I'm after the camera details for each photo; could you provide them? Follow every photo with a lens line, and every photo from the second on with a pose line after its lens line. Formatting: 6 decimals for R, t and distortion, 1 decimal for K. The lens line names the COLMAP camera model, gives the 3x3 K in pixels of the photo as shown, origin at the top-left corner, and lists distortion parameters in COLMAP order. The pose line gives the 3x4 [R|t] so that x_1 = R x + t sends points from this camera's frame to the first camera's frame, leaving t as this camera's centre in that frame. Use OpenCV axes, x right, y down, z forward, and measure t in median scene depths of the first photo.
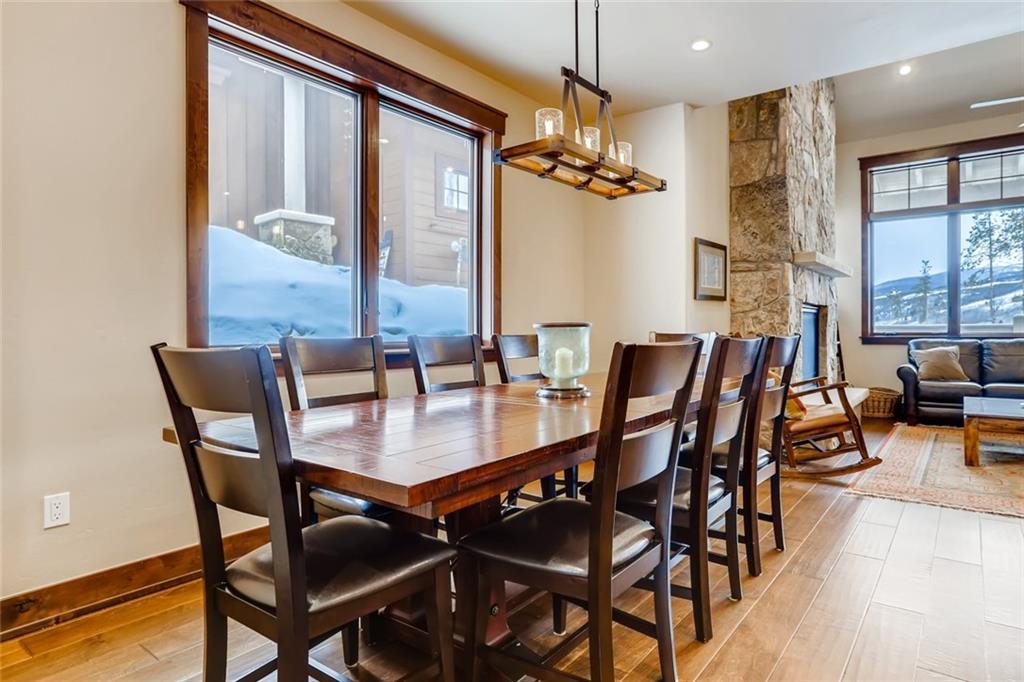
lens RADIAL K [[592.1, 0, 549.7], [0, 592.1, 335.9], [0, 0, 1]] dist [-0.038727, 0.000748]
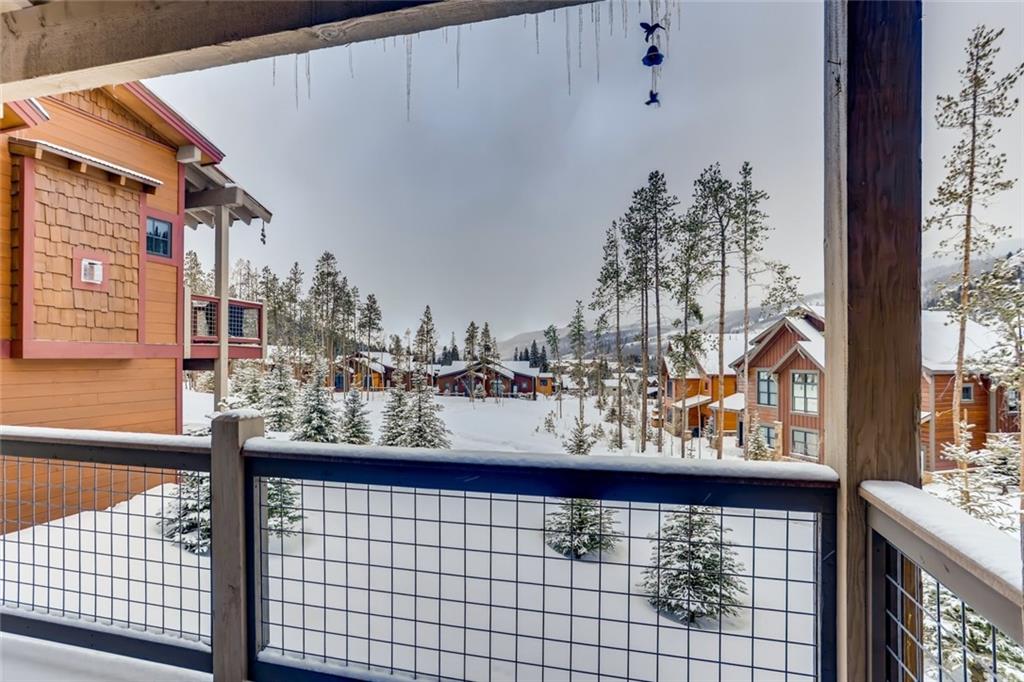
lens RADIAL K [[506.0, 0, 515.4], [0, 506.0, 356.1], [0, 0, 1]] dist [-0.027177, 0.016020]
pose [[0.932299, 0.008902, 0.361578, 1.050569], [-0.004824, 0.999914, -0.012179, -0.076121], [-0.361655, 0.009610, 0.932262, 0.876722]]
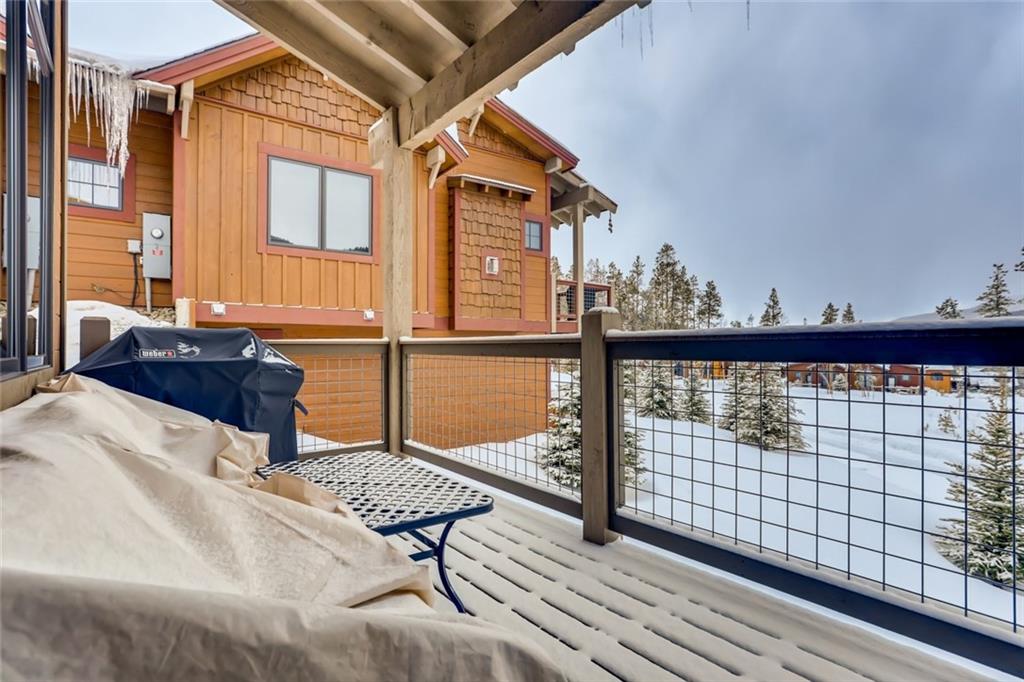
lens RADIAL K [[506.0, 0, 520.6], [0, 506.0, 345.3], [0, 0, 1]] dist [-0.027177, 0.016020]
pose [[0.964074, 0.001886, -0.265628, 1.045758], [-0.006373, 0.999851, -0.016031, -0.009810], [0.265558, 0.017148, 0.963942, 0.851552]]
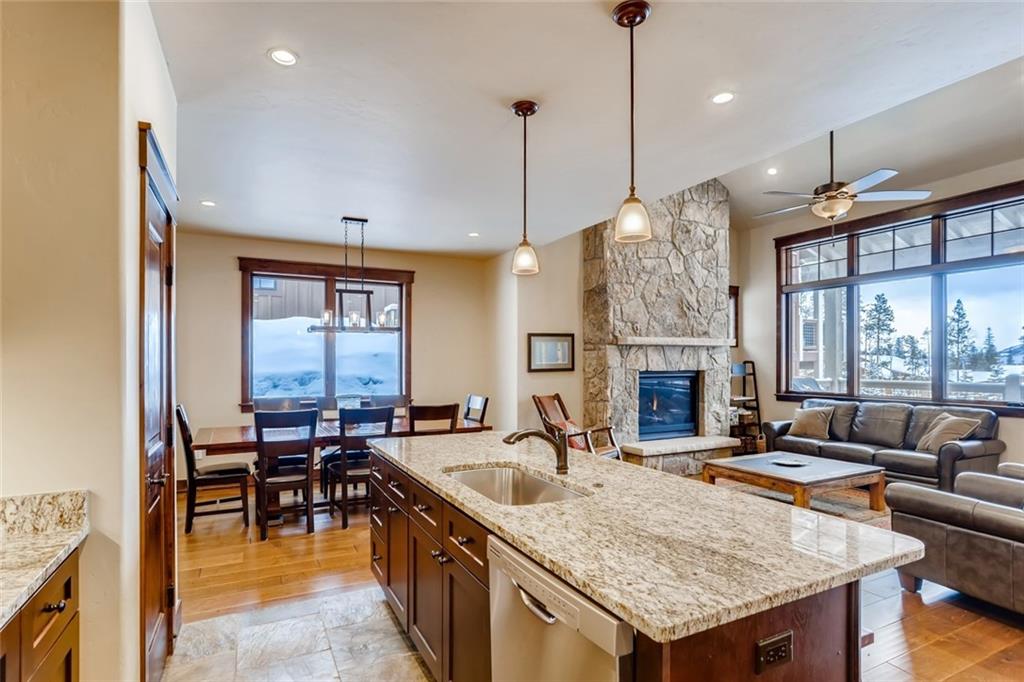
lens RADIAL K [[528.2, 0, 502.5], [0, 528.2, 362.2], [0, 0, 1]] dist [-0.012212, 0.013822]
pose [[0.883935, 0.005388, -0.467579, 0.605669], [-0.007801, 0.999964, -0.003225, -0.060453], [0.467545, 0.006498, 0.883946, -0.196334]]
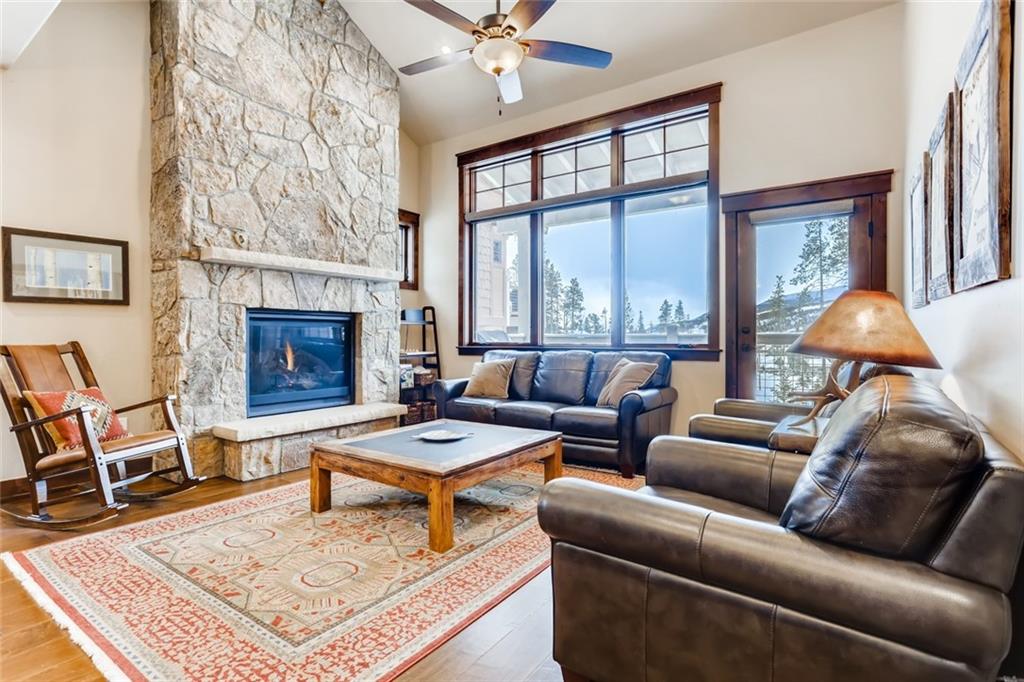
lens RADIAL K [[506.0, 0, 504.0], [0, 506.0, 340.6], [0, 0, 1]] dist [-0.027177, 0.016020]
pose [[0.999972, 0.006173, -0.004121, 0.681919], [-0.006181, 0.999979, -0.001909, -0.007882], [0.004109, 0.001934, 0.999990, 0.216910]]
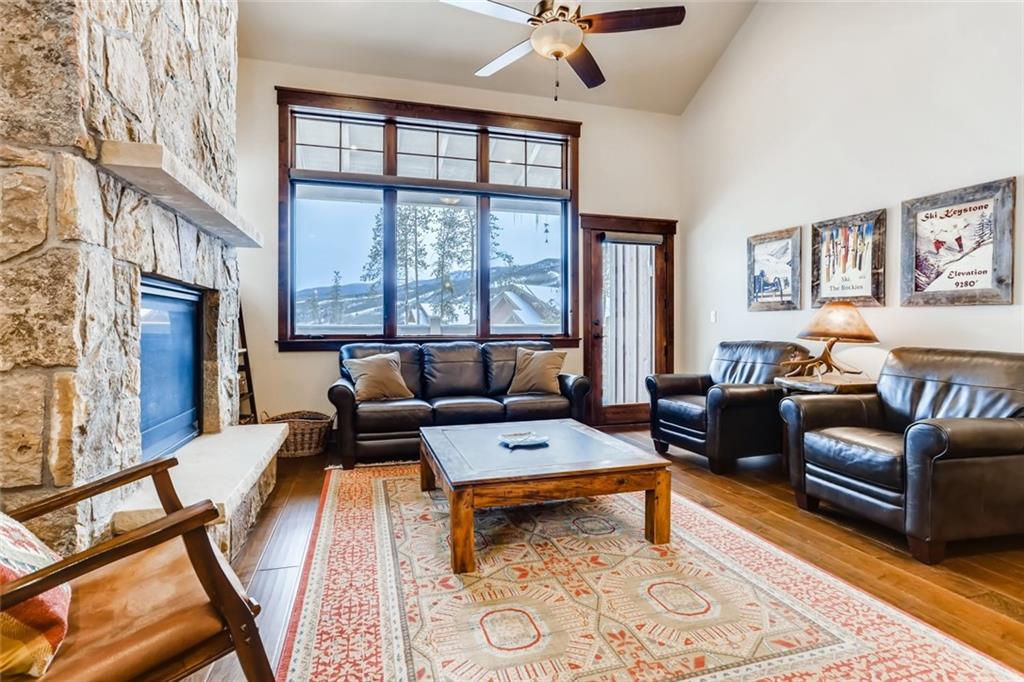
lens RADIAL K [[506.0, 0, 502.3], [0, 506.0, 332.9], [0, 0, 1]] dist [-0.027177, 0.016020]
pose [[0.625143, -0.002311, 0.780507, 0.254745], [0.004310, 0.999991, -0.000491, -0.007427], [-0.780498, 0.003671, 0.625147, 0.458412]]
